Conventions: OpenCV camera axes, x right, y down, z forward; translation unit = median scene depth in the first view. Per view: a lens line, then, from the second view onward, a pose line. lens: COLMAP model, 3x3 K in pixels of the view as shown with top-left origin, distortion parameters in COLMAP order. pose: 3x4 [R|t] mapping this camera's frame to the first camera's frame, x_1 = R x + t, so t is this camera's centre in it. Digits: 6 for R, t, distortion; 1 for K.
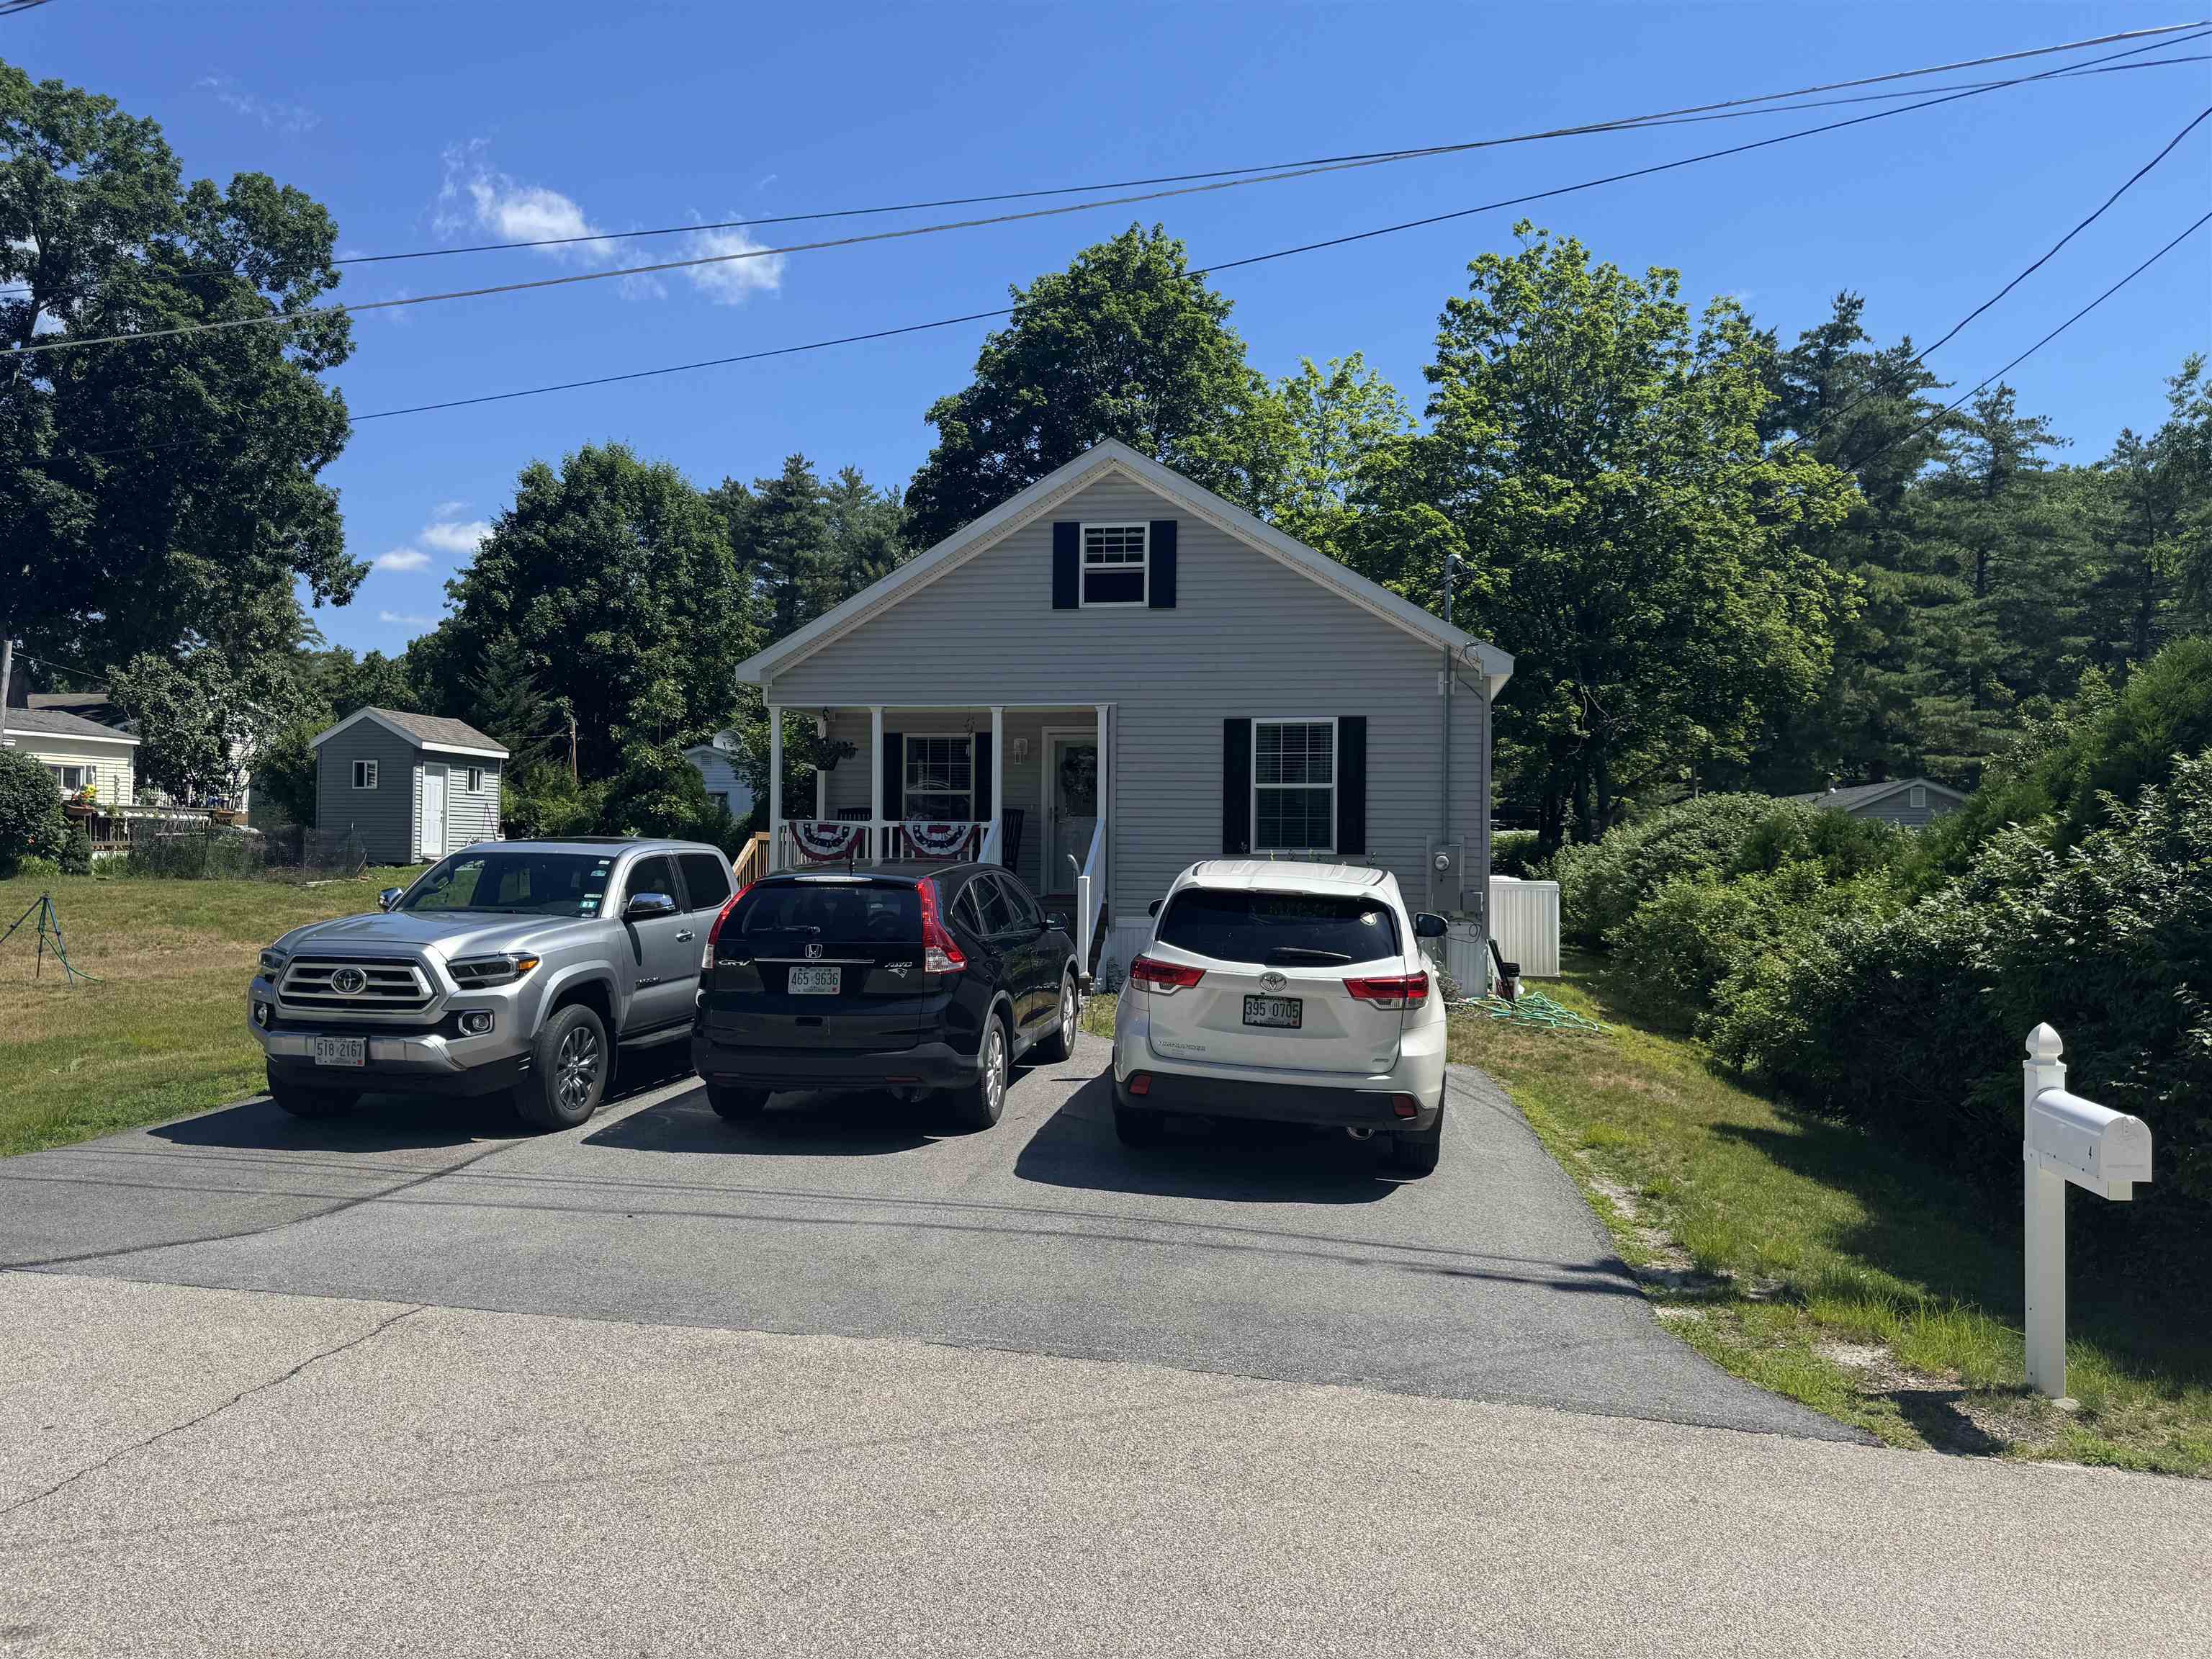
lens RADIAL K [[1543.3, 0, 1105.1], [0, 1543.3, 828.6], [0, 0, 1]] dist [0.026451, -0.036728]
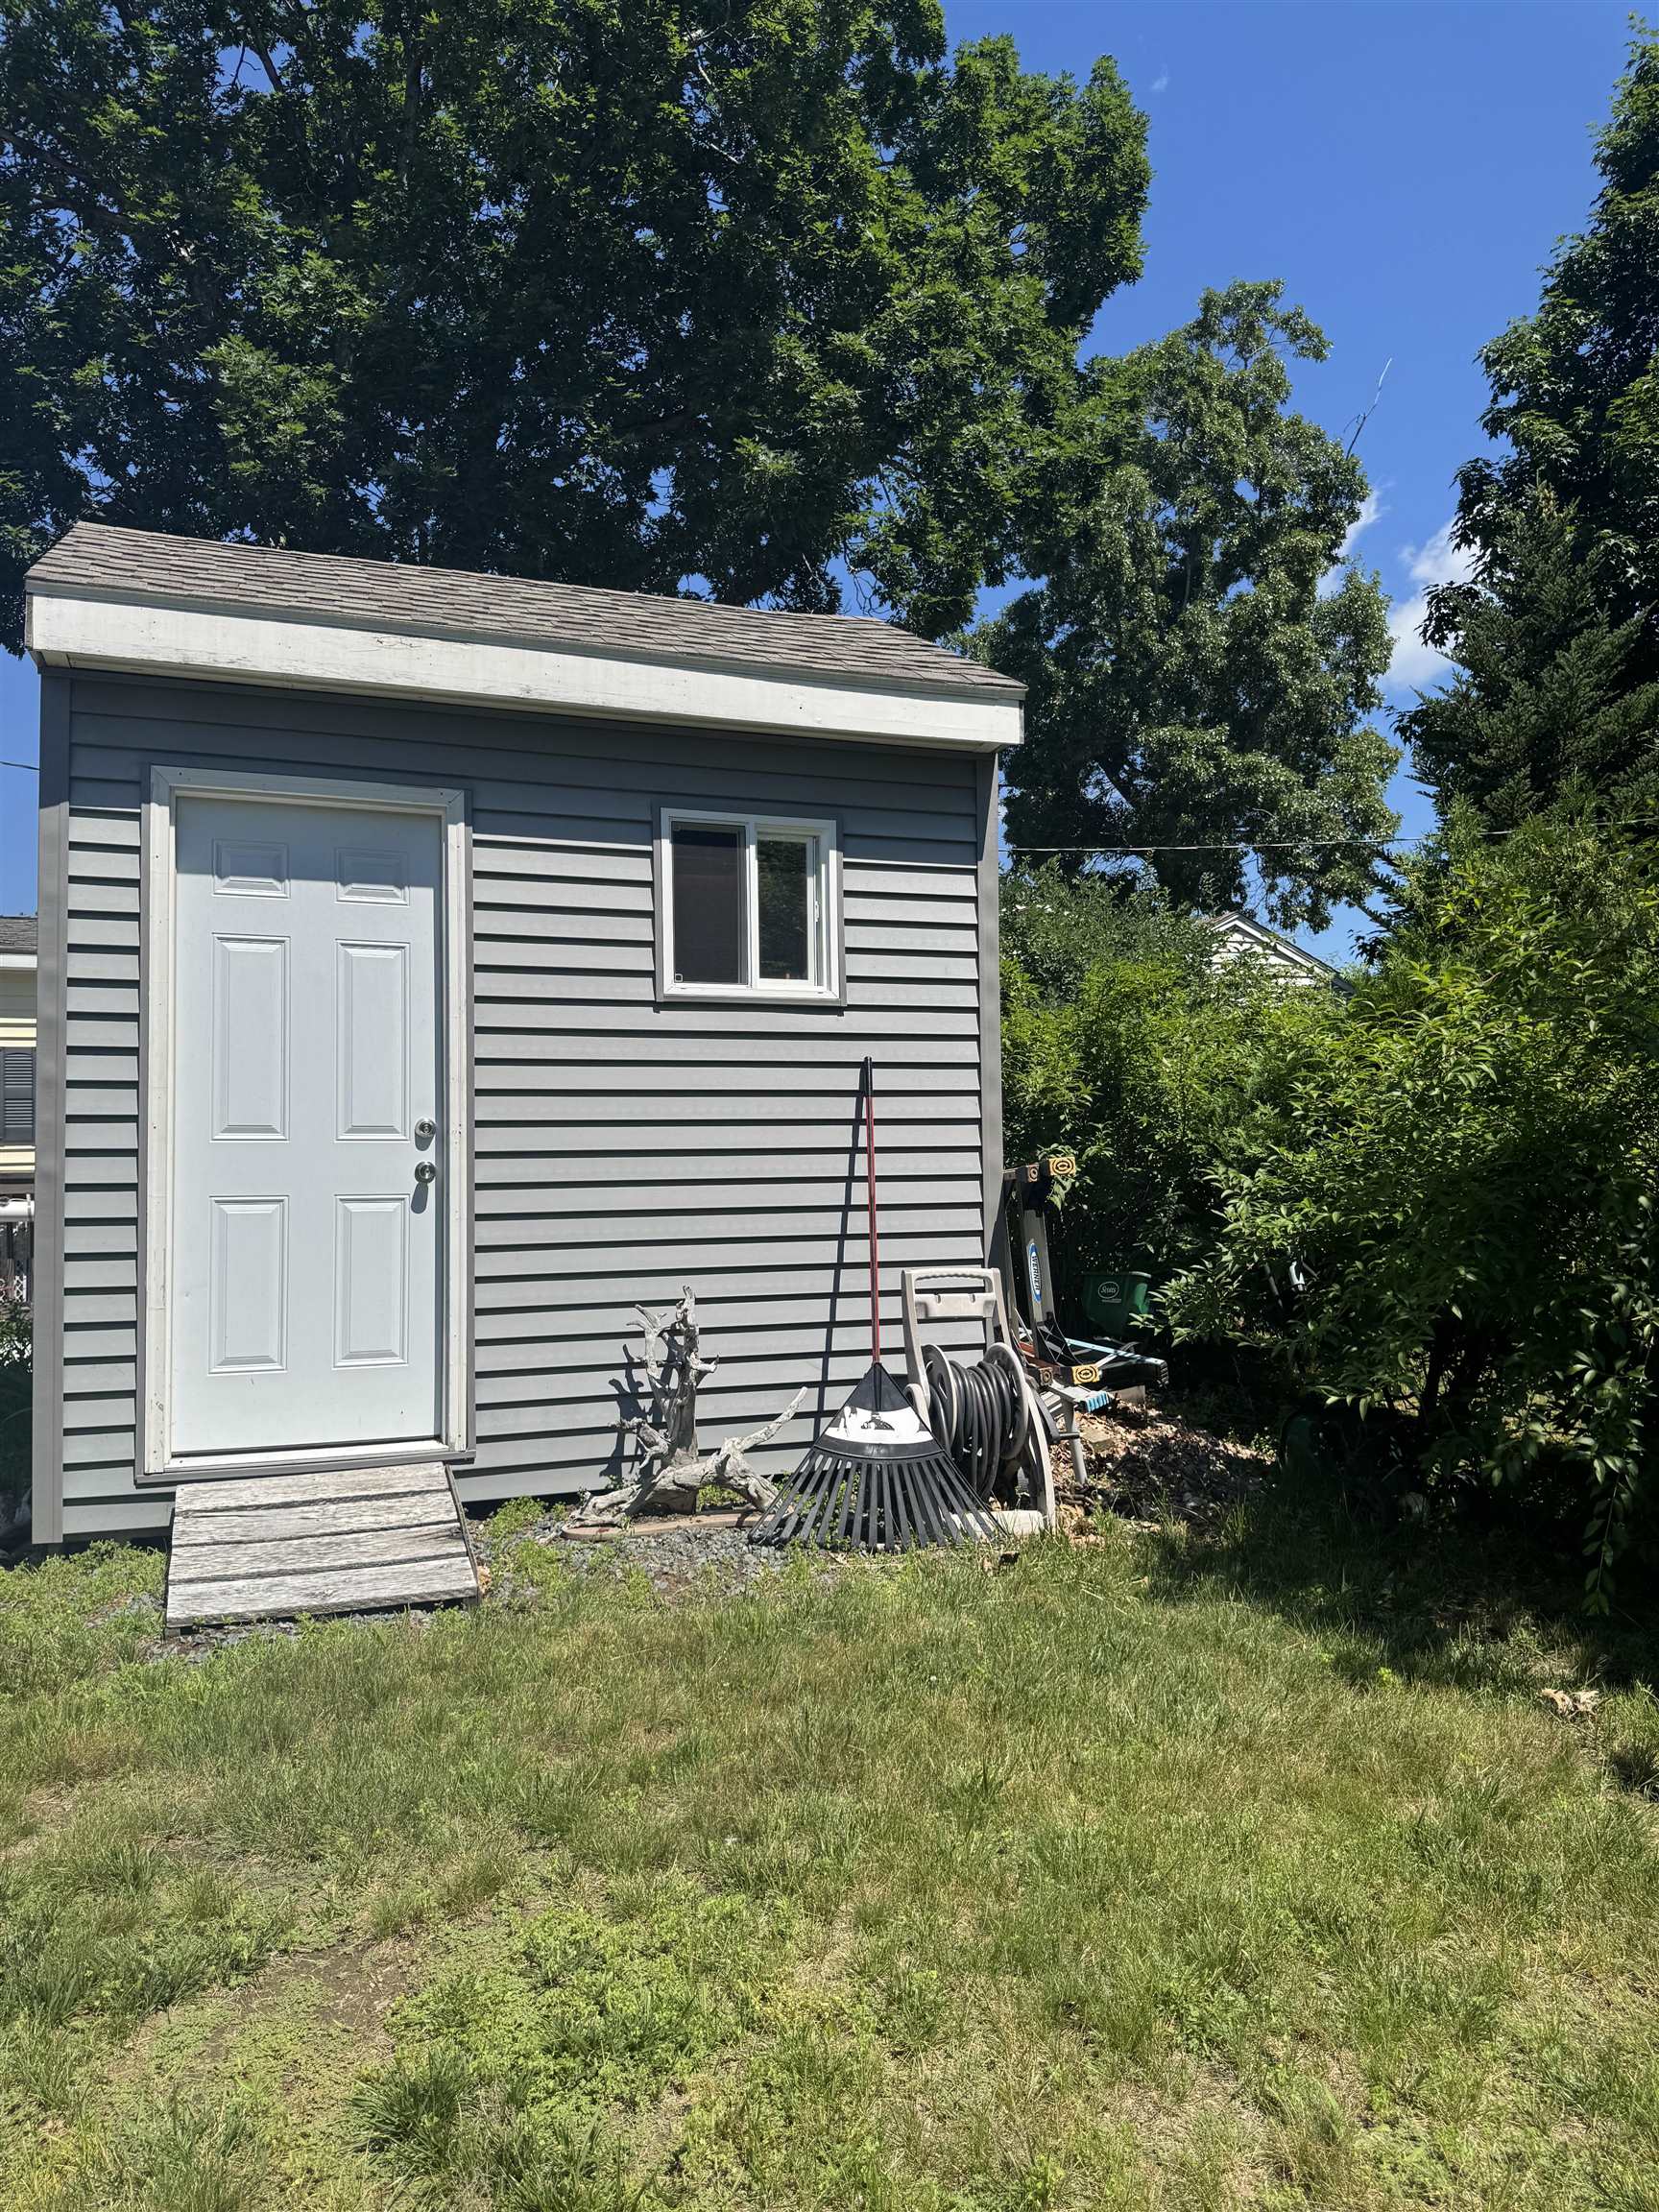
lens RADIAL K [[1543.3, 0, 830.0], [0, 1543.3, 1111.2], [0, 0, 1]] dist [0.026451, -0.036728]
pose [[0.488700, -0.010508, -0.872388, -0.579016], [0.015112, 0.999879, -0.003578, -0.024437], [0.872321, -0.011435, 0.488800, 1.963355]]
